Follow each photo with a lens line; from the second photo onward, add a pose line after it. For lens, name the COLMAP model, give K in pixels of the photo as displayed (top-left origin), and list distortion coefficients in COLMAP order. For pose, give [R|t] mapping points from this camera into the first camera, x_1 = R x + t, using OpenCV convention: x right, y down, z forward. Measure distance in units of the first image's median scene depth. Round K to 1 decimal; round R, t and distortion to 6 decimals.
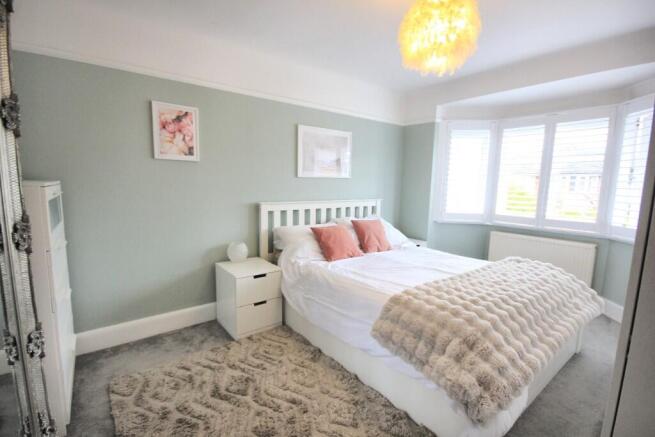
lens RADIAL K [[304.7, 0, 325.0], [0, 304.7, 221.3], [0, 0, 1]] dist [0.003593, -0.001651]
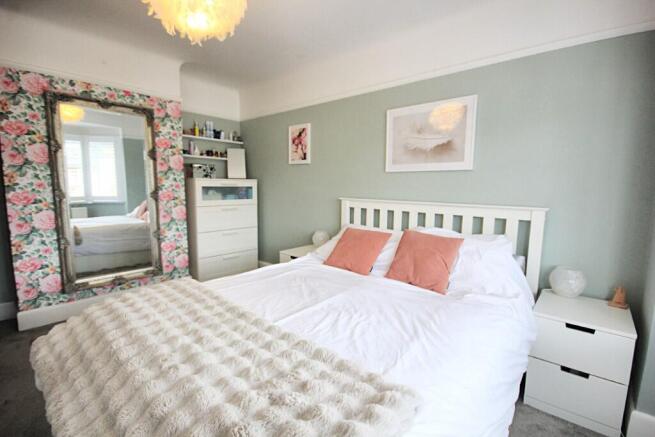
lens RADIAL K [[304.7, 0, 325.2], [0, 304.7, 216.7], [0, 0, 1]] dist [0.003593, -0.001651]
pose [[0.177793, 0.085784, -0.980322, 0.917574], [-0.142132, 0.987986, 0.060677, -0.061746], [0.973749, 0.128547, 0.187850, 0.869409]]
